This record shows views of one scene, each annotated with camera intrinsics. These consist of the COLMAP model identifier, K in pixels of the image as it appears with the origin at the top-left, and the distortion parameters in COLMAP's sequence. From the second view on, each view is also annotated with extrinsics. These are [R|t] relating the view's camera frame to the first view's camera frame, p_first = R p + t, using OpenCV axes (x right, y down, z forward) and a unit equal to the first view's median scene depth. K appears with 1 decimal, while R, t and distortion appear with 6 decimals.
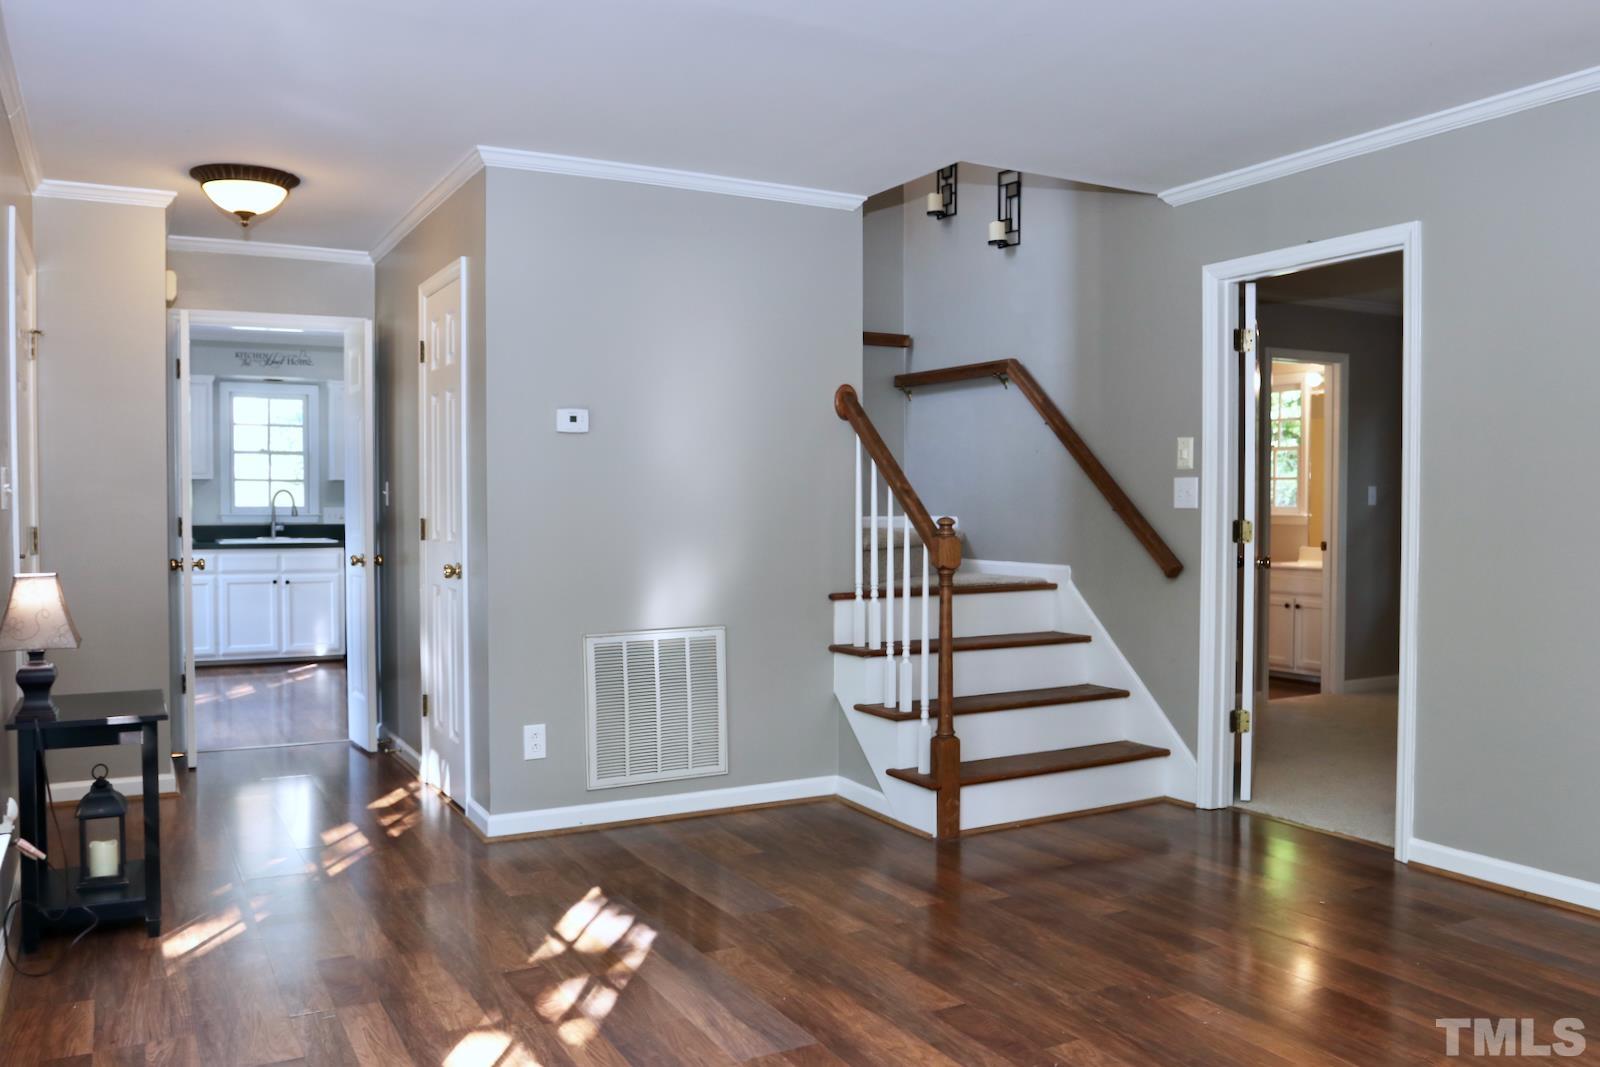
lens RADIAL K [[1251.8, 0, 800.0], [0, 1251.8, 533.5], [0, 0, 1]] dist [-0.079291, 0.037299]
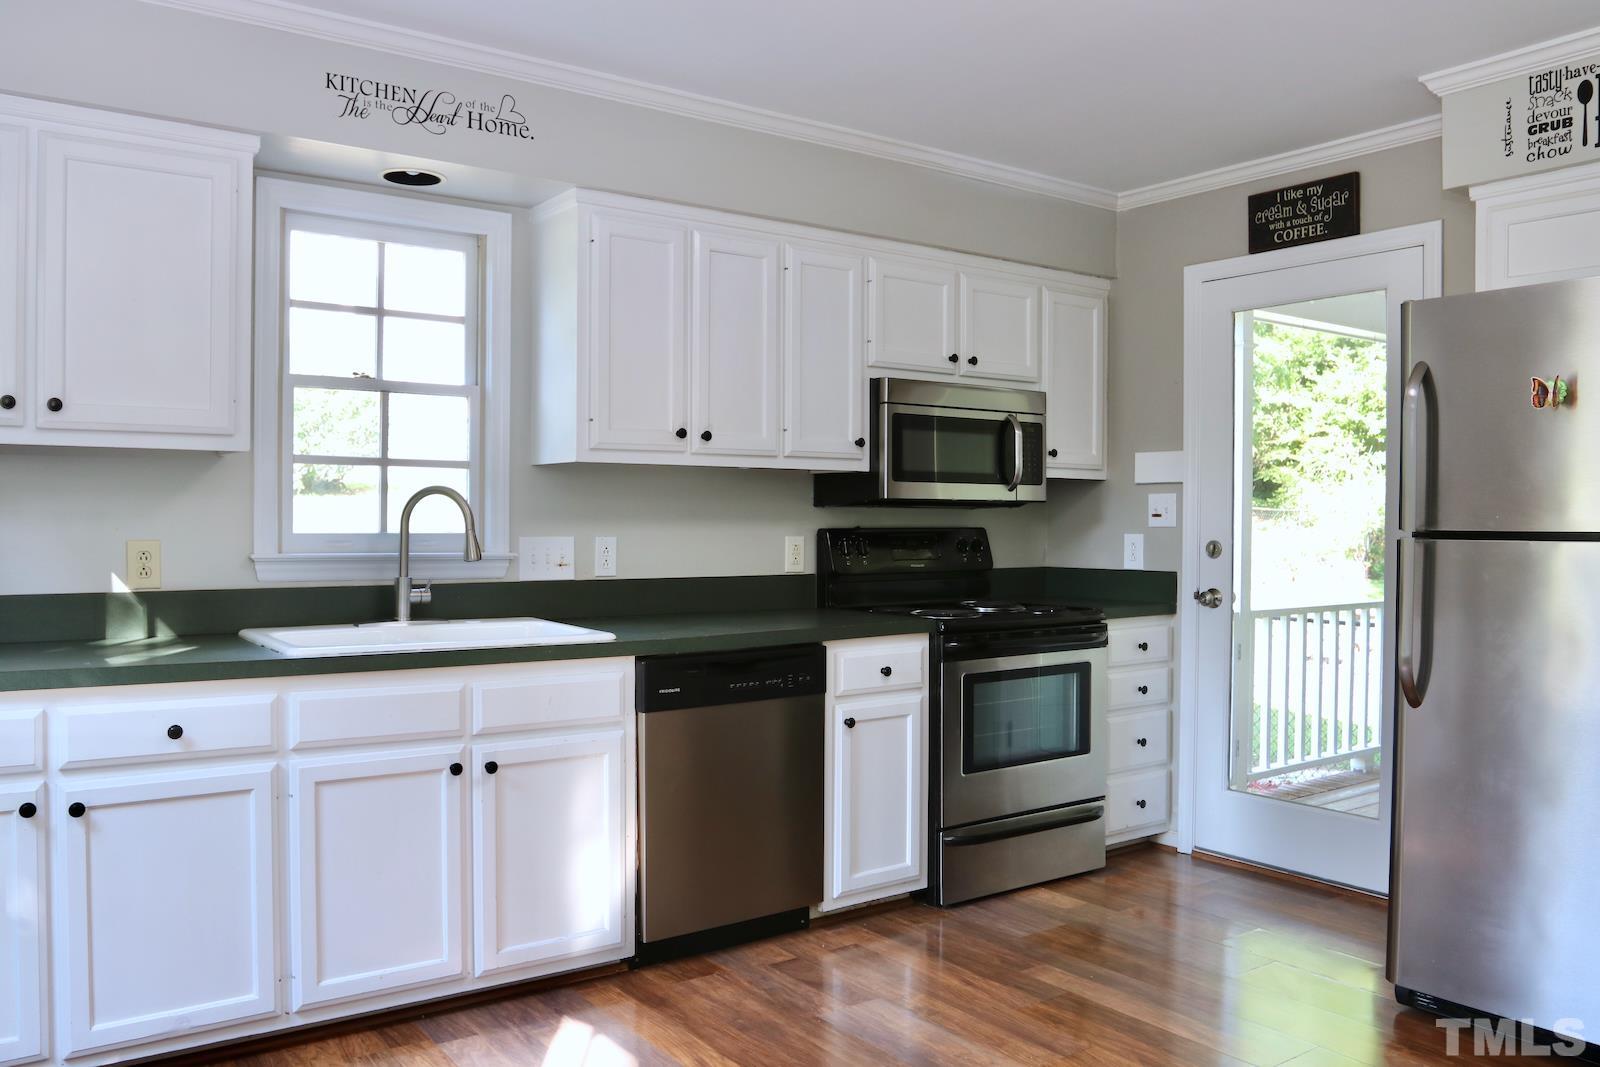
lens RADIAL K [[1251.8, 0, 800.0], [0, 1251.8, 533.5], [0, 0, 1]] dist [-0.079291, 0.037299]
pose [[0.993272, 0.003081, 0.115760, -0.354114], [-0.001576, 0.999913, -0.013090, -0.017704], [-0.115790, 0.012820, 0.993191, 0.630596]]
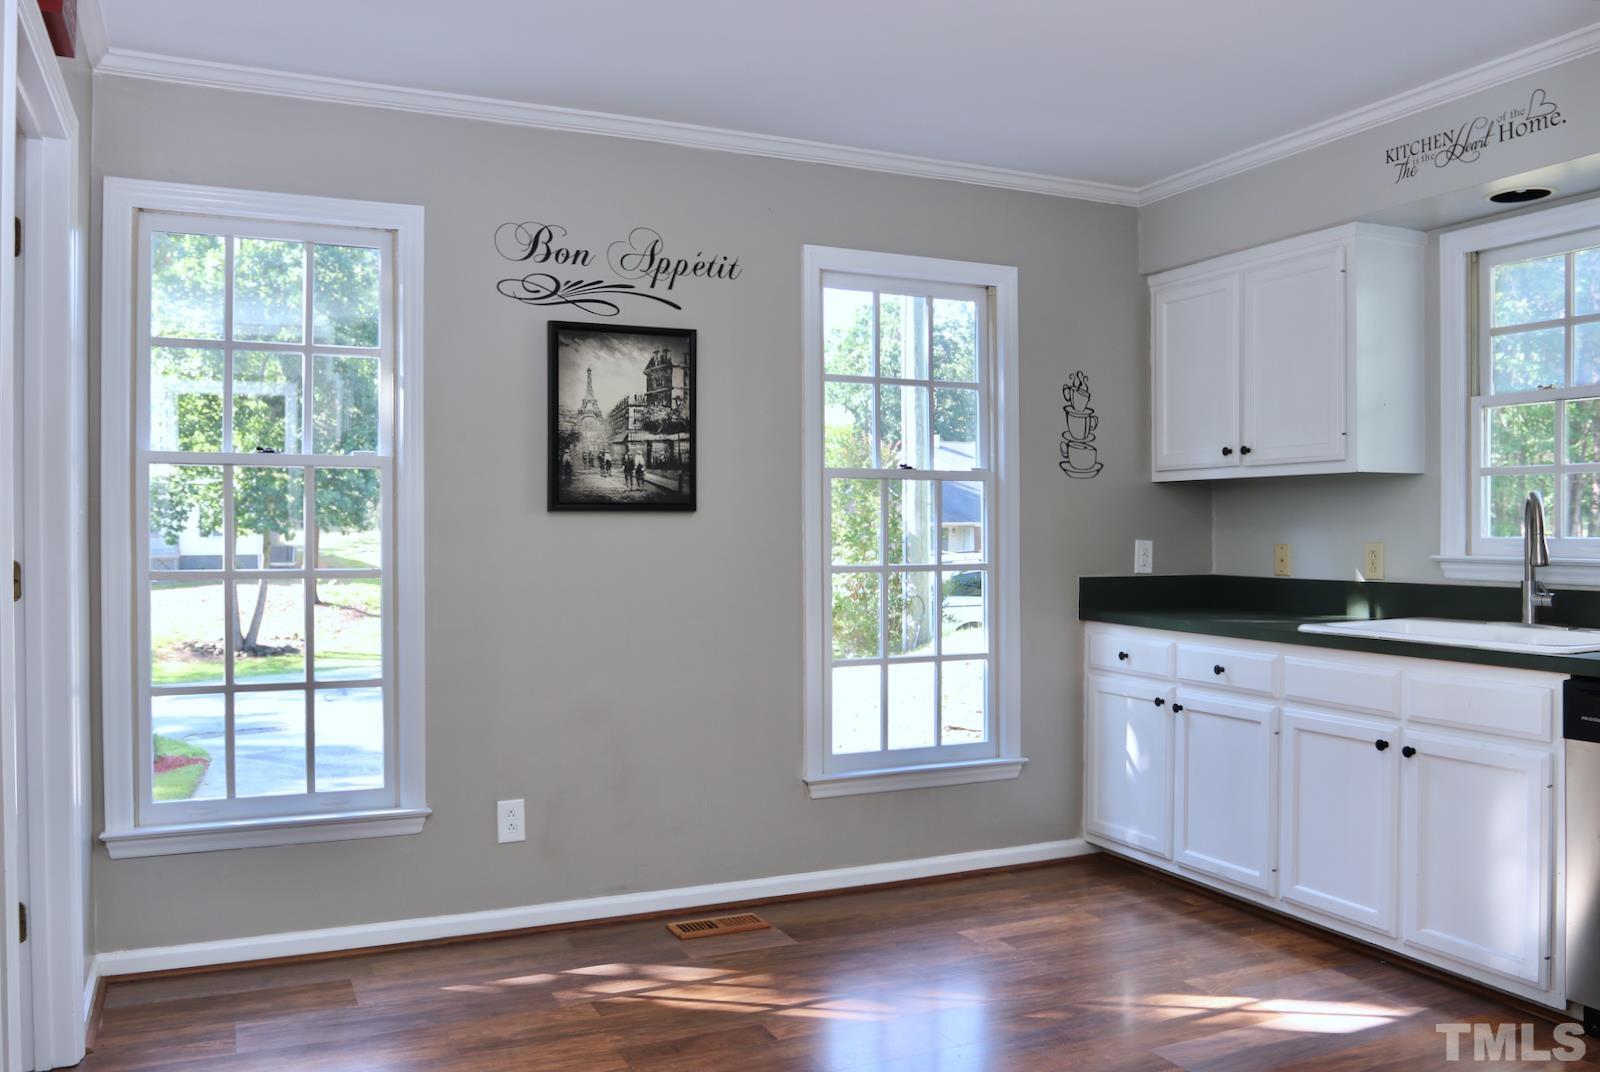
lens RADIAL K [[1251.8, 0, 800.0], [0, 1251.8, 536.0], [0, 0, 1]] dist [-0.079291, 0.037299]
pose [[-0.071183, 0.001869, -0.997462, -0.047388], [-0.027965, 0.999601, 0.003869, -0.018261], [0.997071, 0.028169, -0.071102, 0.808746]]
